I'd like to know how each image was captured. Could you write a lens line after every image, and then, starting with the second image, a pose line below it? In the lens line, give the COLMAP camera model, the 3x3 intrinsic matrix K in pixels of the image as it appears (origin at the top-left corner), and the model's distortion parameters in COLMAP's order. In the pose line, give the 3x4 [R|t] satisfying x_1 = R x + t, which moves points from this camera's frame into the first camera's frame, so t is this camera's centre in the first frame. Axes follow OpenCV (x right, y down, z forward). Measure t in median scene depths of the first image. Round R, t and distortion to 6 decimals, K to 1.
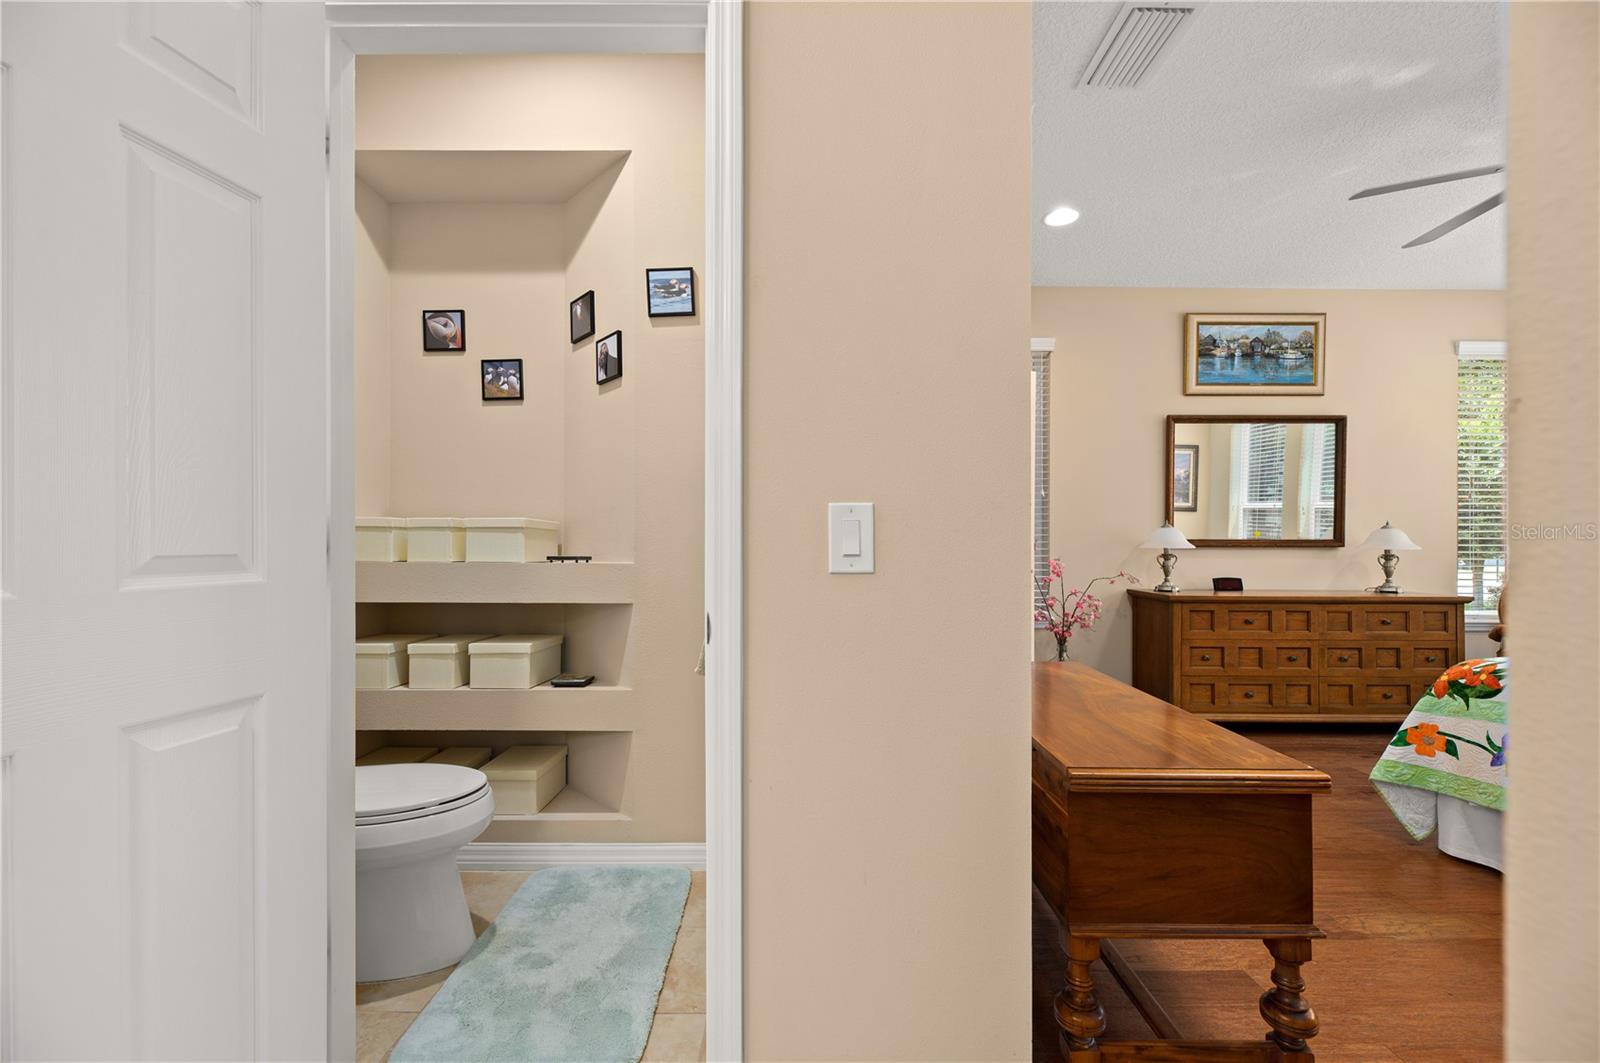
lens RADIAL K [[655.9, 0, 754.3], [0, 655.9, 544.6], [0, 0, 1]] dist [0.001166, -0.004172]
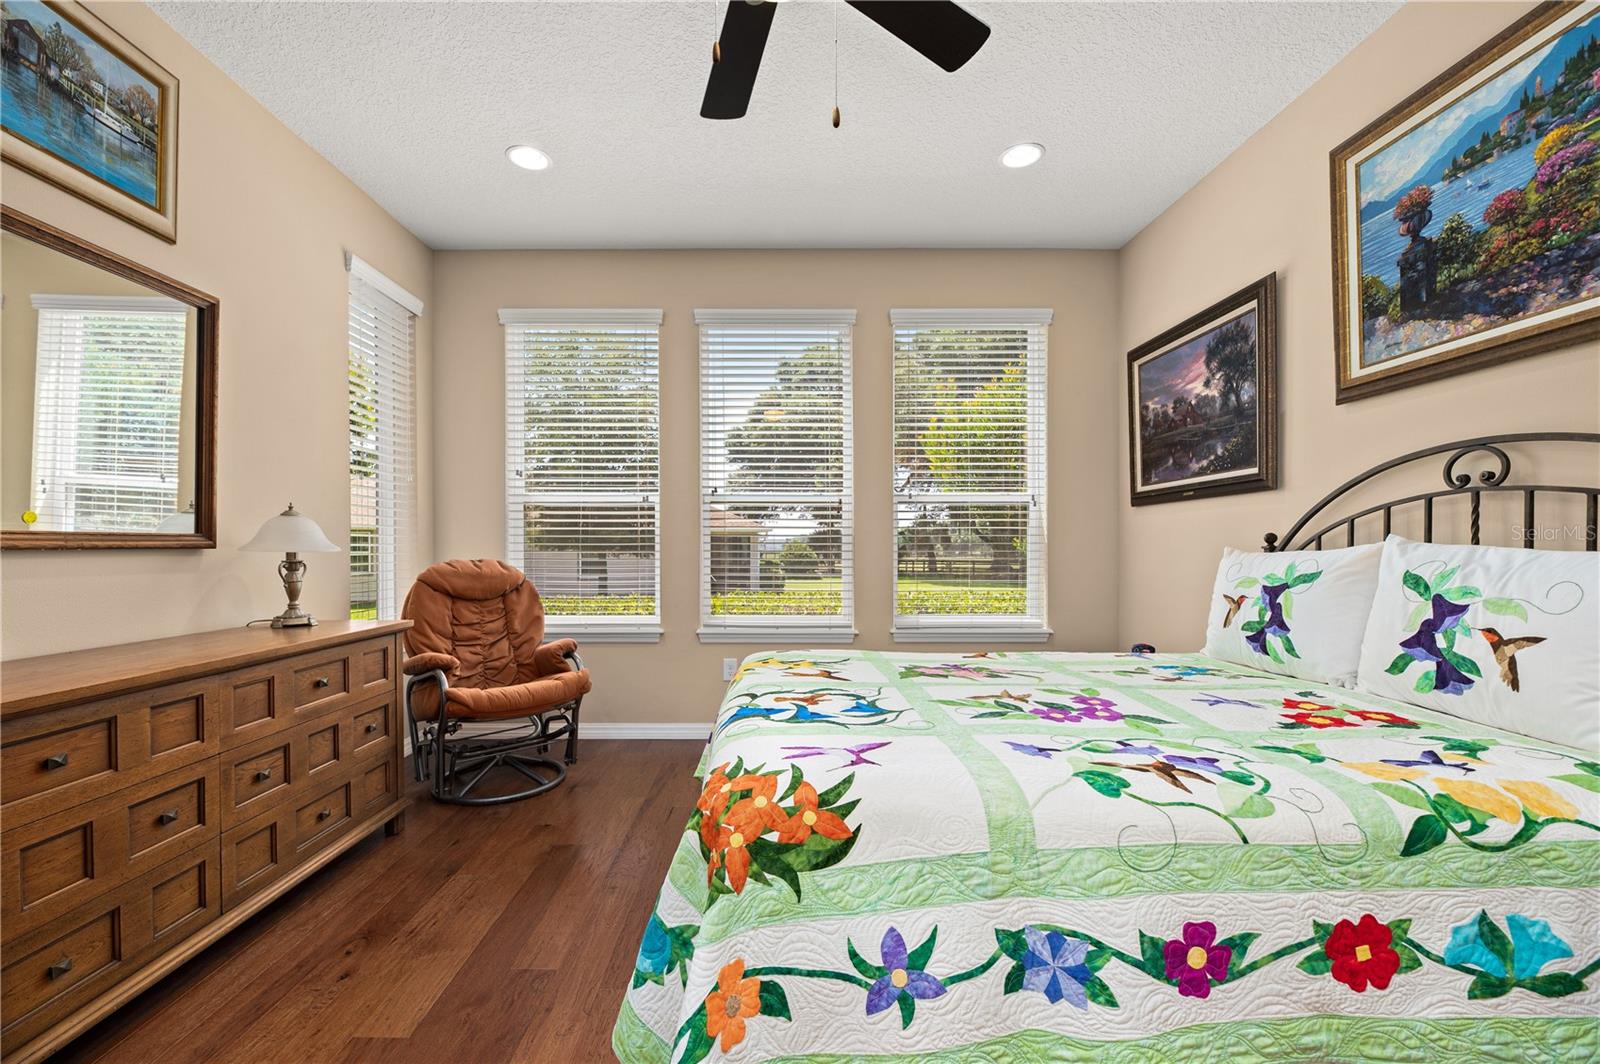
lens RADIAL K [[655.9, 0, 799.7], [0, 655.9, 548.7], [0, 0, 1]] dist [0.001166, -0.004172]
pose [[-0.057381, -0.009730, 0.998305, 0.352182], [0.005309, 0.999935, 0.010051, 0.000987], [-0.998338, 0.005877, -0.057325, 0.566127]]
